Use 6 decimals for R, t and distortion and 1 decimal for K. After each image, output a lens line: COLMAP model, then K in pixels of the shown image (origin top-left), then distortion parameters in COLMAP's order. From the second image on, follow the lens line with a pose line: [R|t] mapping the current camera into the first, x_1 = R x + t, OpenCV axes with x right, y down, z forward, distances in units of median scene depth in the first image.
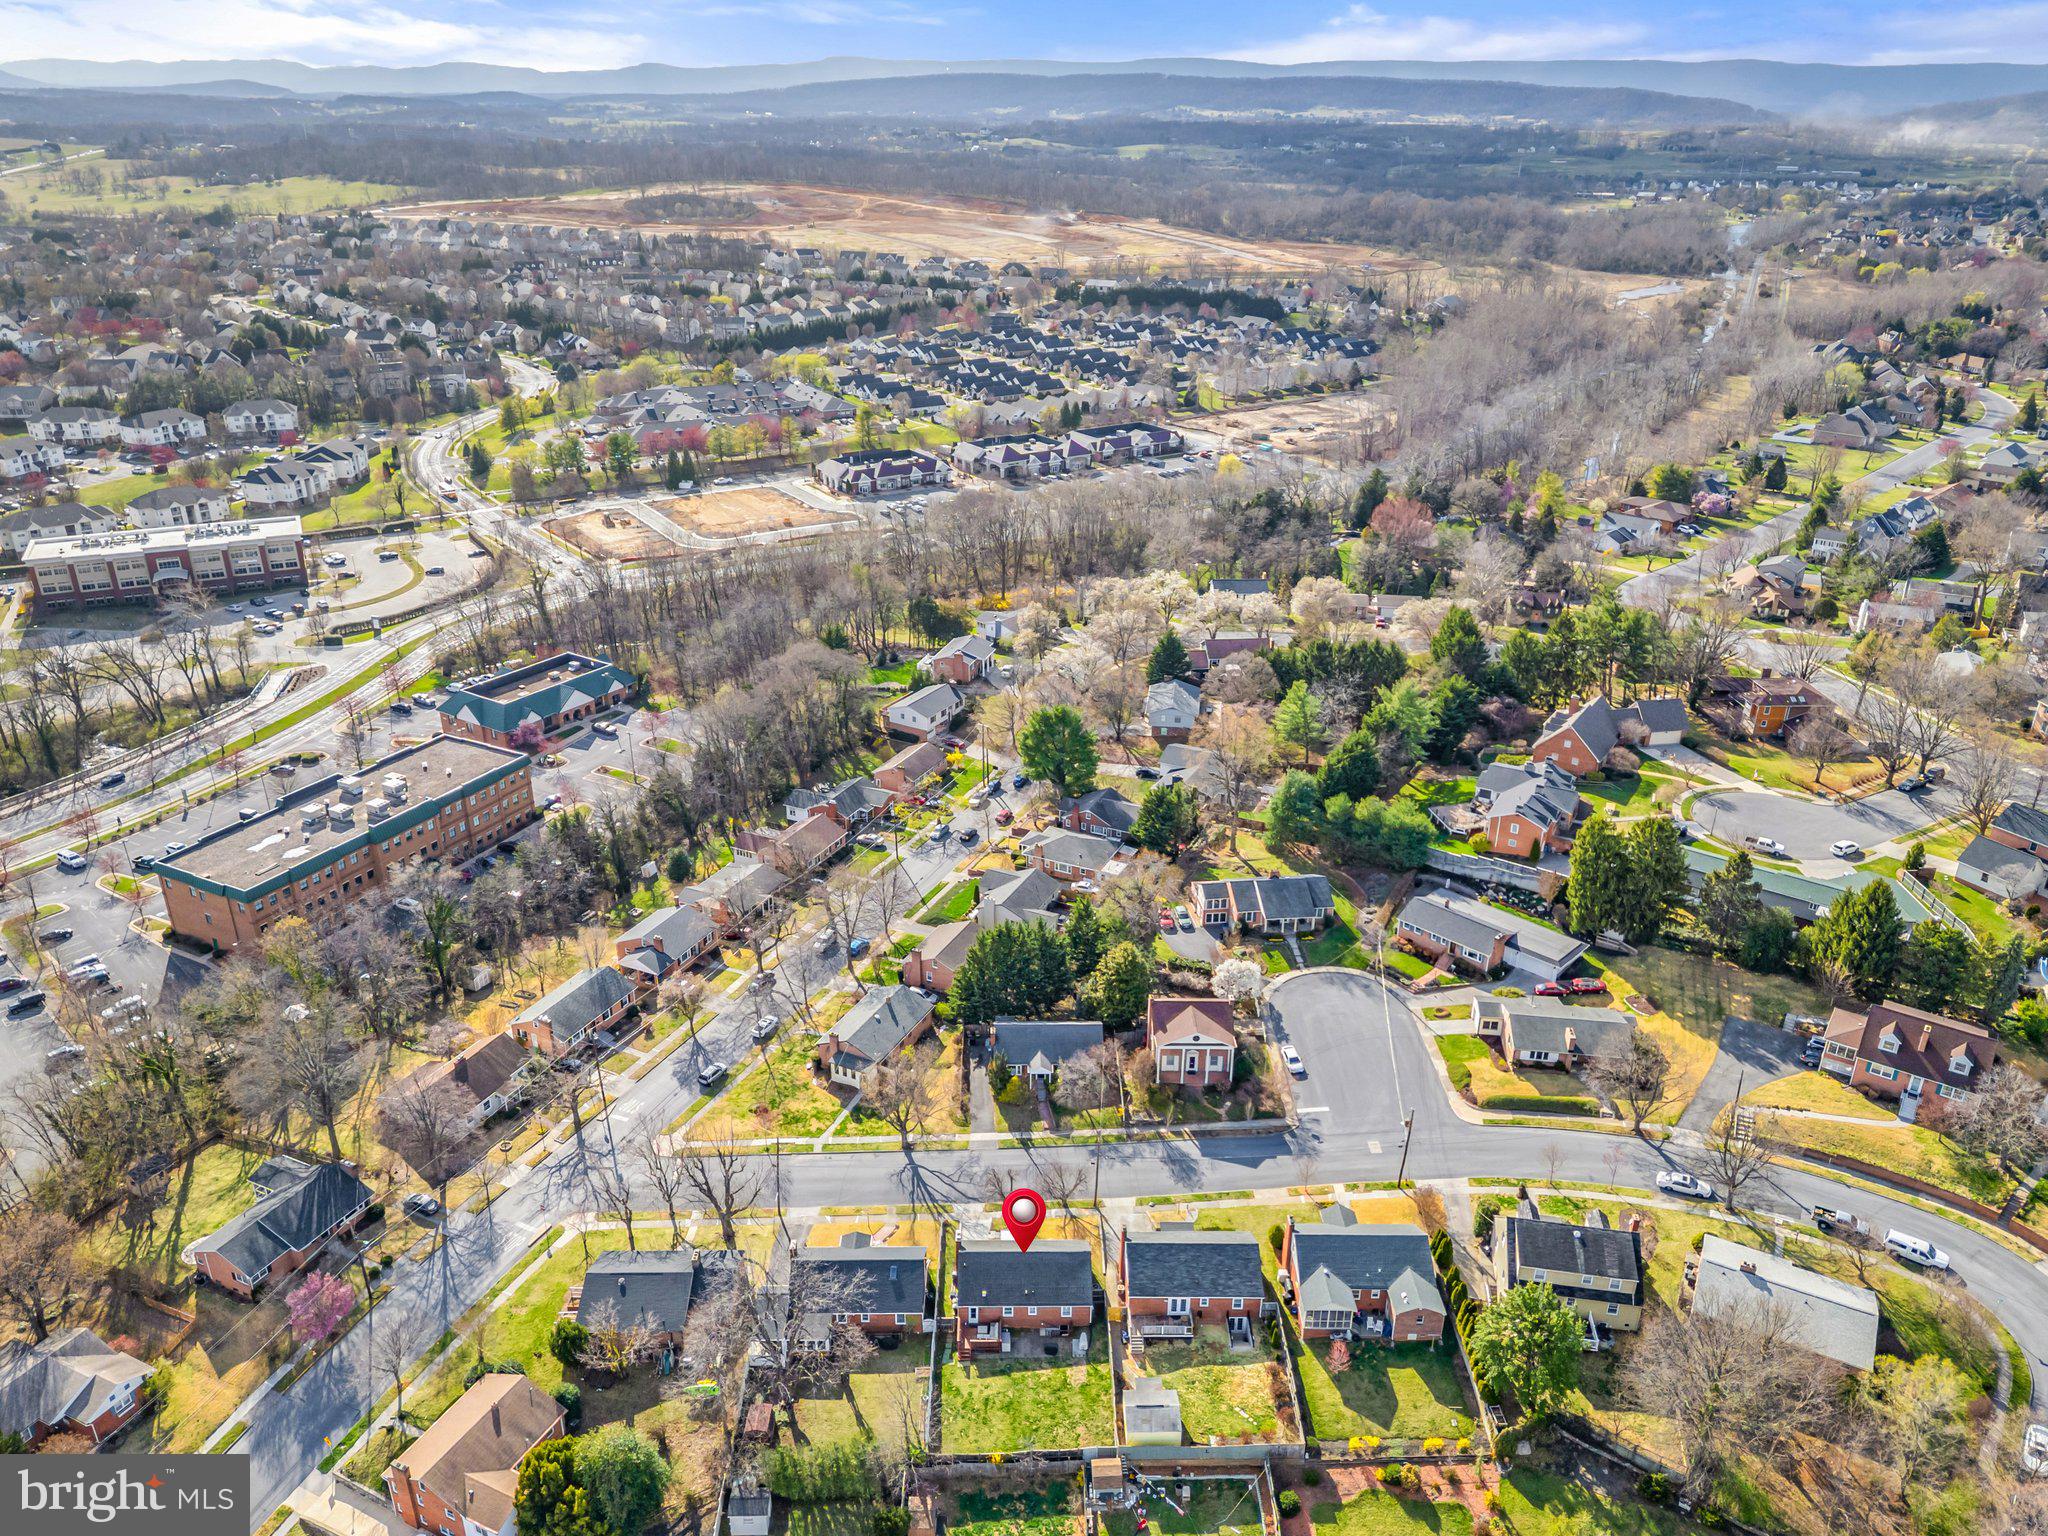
lens RADIAL K [[1453.8, 0, 1024.0], [0, 1453.8, 768.0], [0, 0, 1]] dist [0.089900, -0.103112]
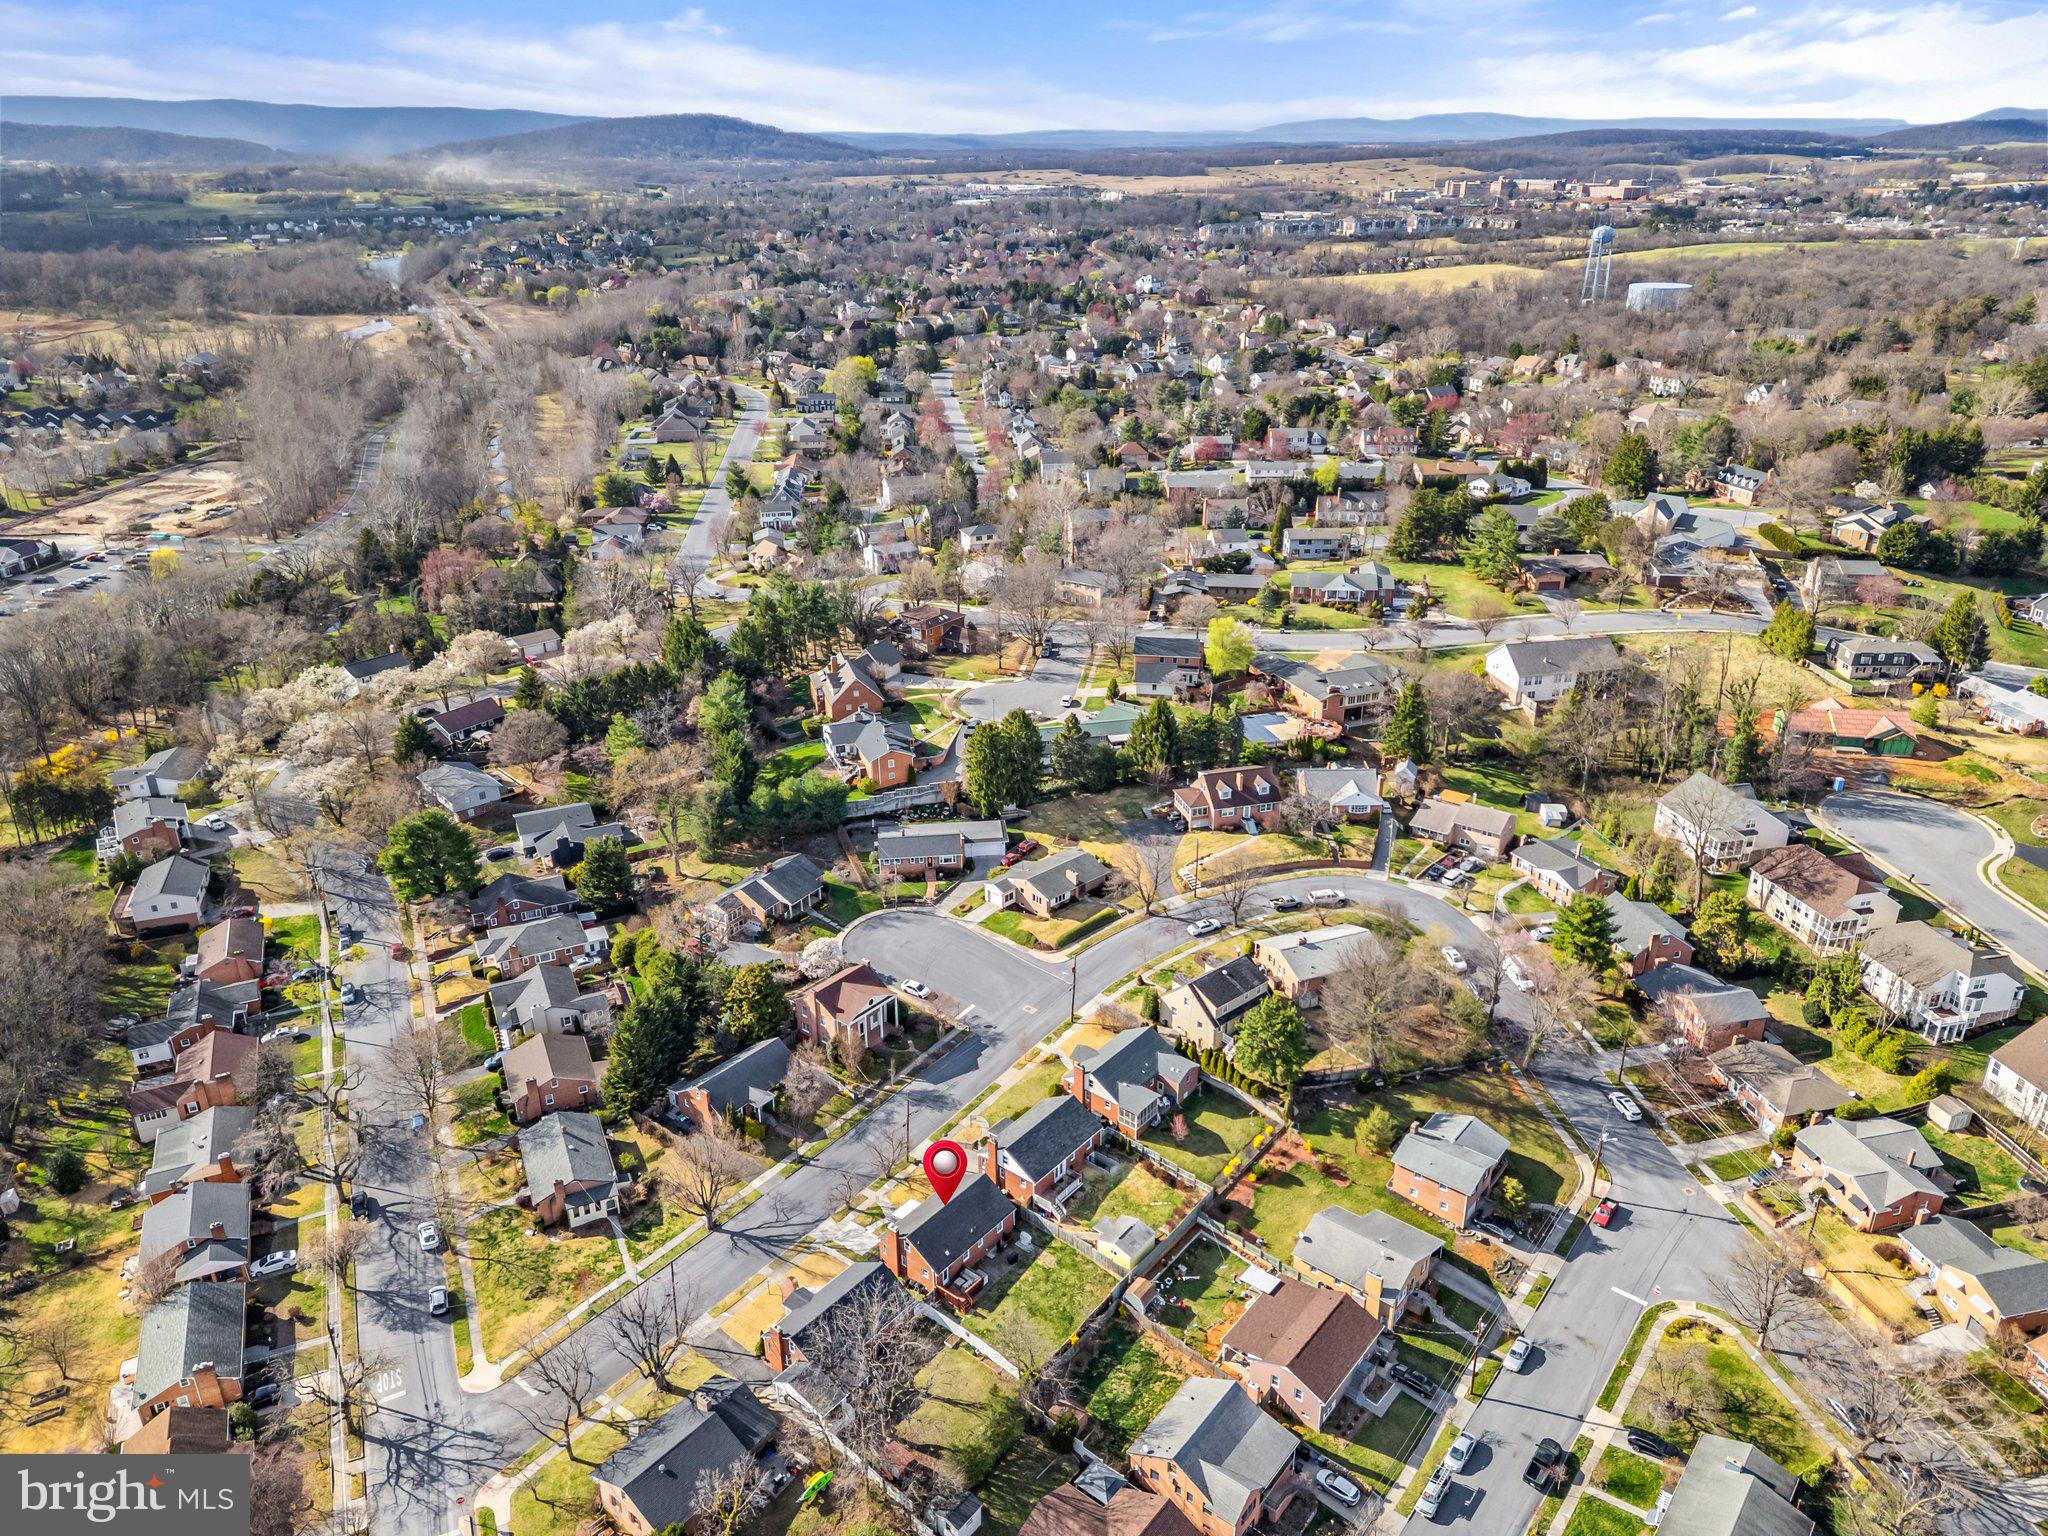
lens RADIAL K [[1443.2, 0, 1028.1], [0, 1443.2, 732.0], [0, 0, 1]] dist [0.084493, -0.074948]
pose [[0.636229, -0.301671, 0.710076, -0.522875], [0.330116, 0.938320, 0.102854, -0.082539], [-0.697306, 0.168968, 0.696573, 0.102684]]
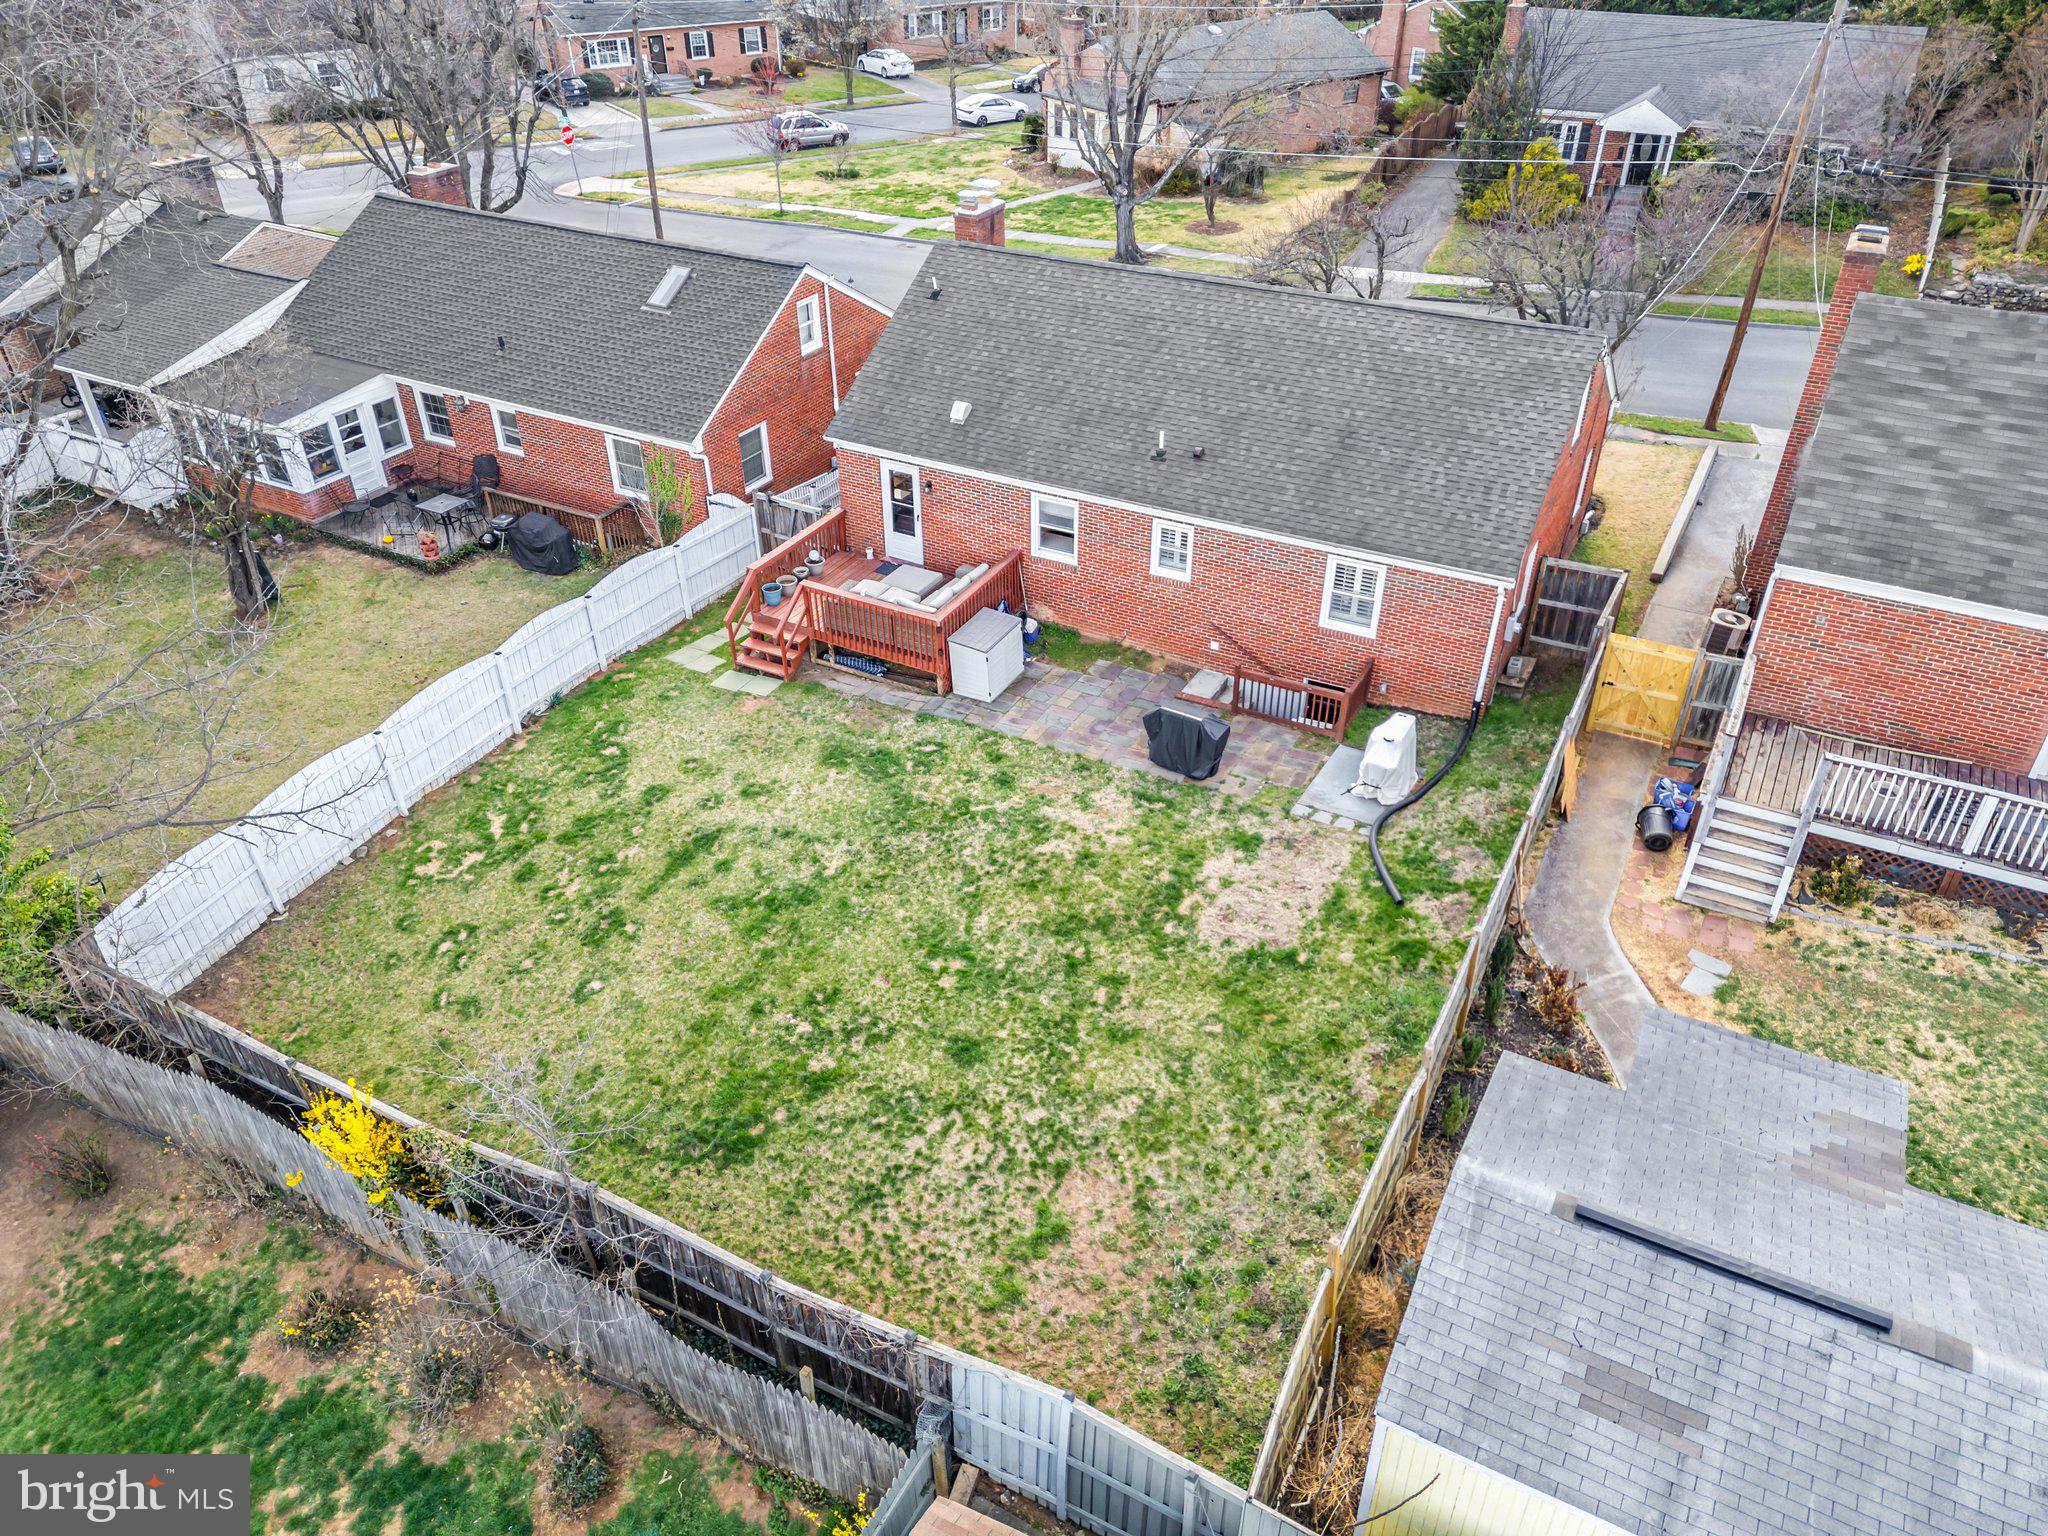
lens RADIAL K [[1418.8, 0, 1024.0], [0, 1418.8, 768.0], [0, 0, 1]] dist [0.081865, -0.082042]
pose [[0.872757, 0.269852, -0.406786, 0.056117], [-0.194931, 0.956648, 0.216393, 0.290300], [0.447545, -0.109563, 0.887524, 0.669106]]
